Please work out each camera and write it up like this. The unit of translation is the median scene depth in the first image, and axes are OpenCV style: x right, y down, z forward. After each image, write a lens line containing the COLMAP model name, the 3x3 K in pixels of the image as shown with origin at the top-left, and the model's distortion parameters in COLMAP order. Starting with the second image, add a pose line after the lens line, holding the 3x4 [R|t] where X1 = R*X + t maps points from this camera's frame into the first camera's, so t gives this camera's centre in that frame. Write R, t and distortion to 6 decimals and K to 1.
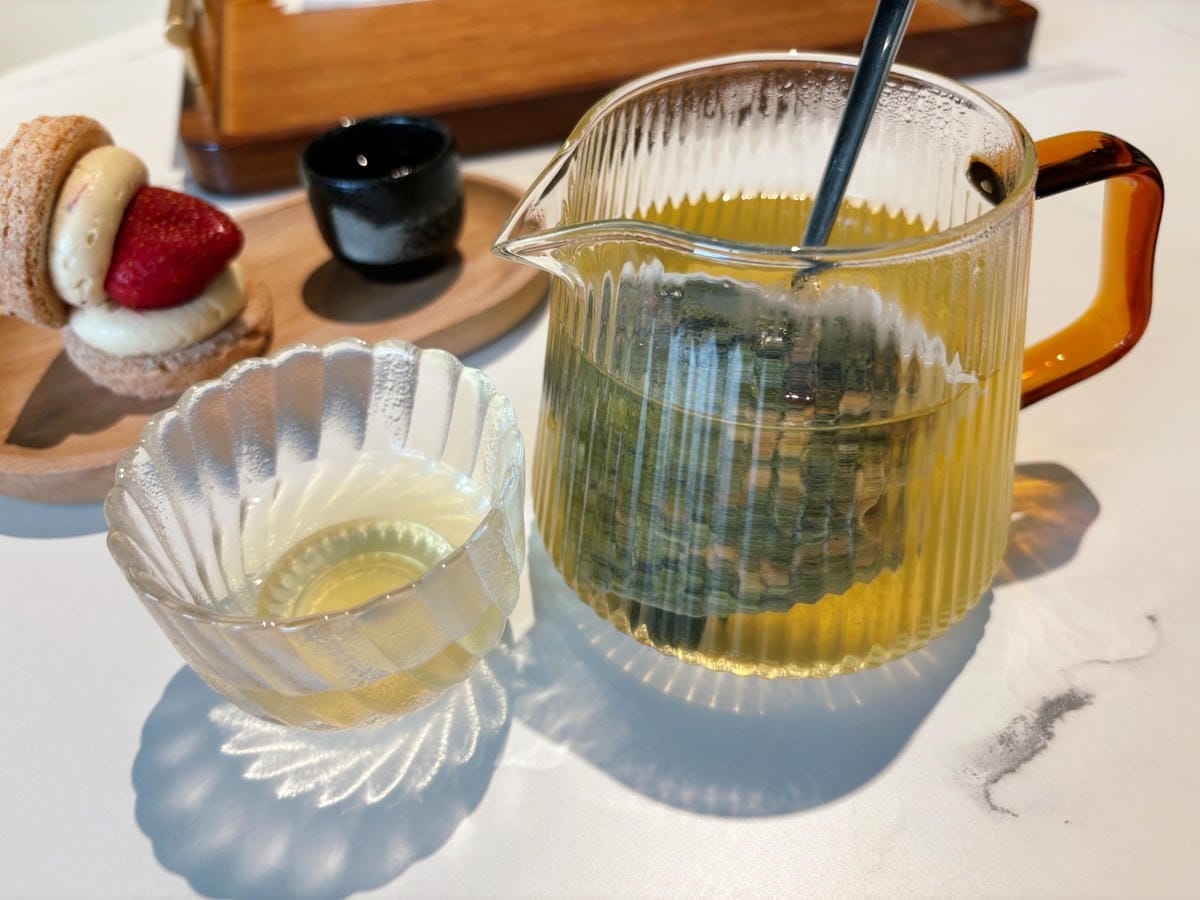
lens RADIAL K [[904.0, 0, 600.0], [0, 904.0, 450.0], [0, 0, 1]] dist [0.034498, -0.093830]
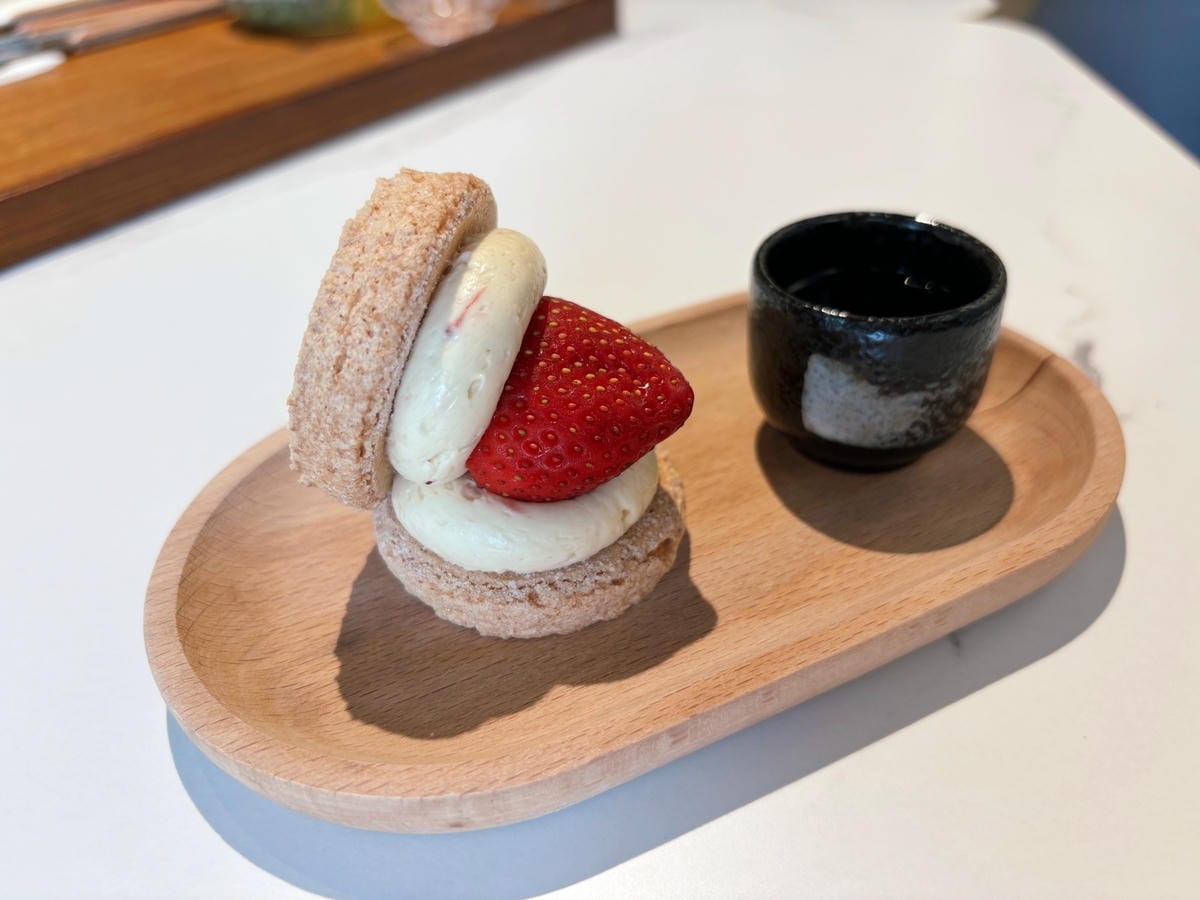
lens RADIAL K [[899.2, 0, 600.0], [0, 899.2, 450.0], [0, 0, 1]] dist [0.001665, 0.004596]
pose [[0.980398, 0.117098, -0.158452, -0.390024], [-0.130164, 0.988672, -0.074732, -0.162521], [0.147906, 0.093892, 0.984534, 0.455159]]
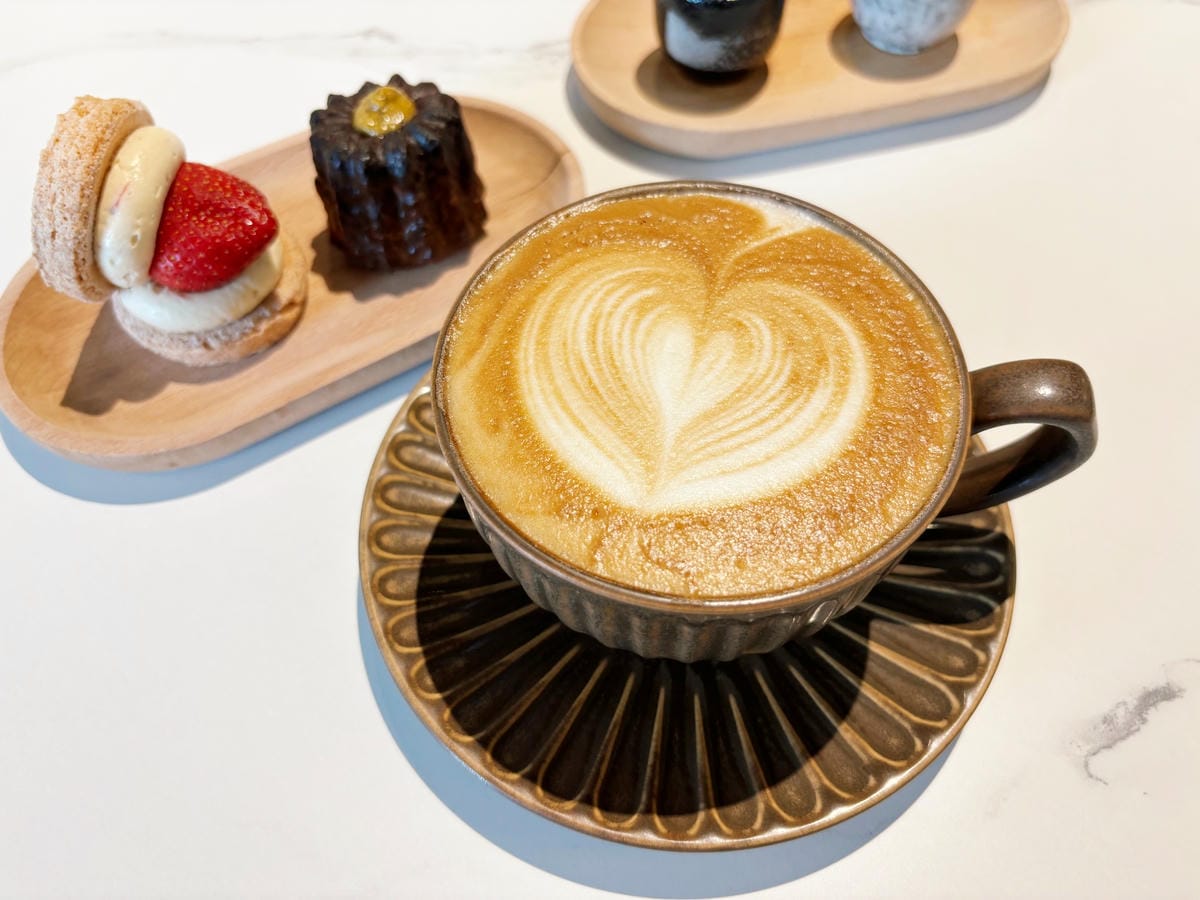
lens RADIAL K [[904.0, 0, 600.0], [0, 904.0, 450.0], [0, 0, 1]] dist [0.034498, -0.093830]
pose [[0.995944, 0.087046, -0.022768, 0.017762], [-0.077817, 0.960362, 0.267673, -0.322018], [0.045165, -0.264816, 0.963241, -0.047648]]
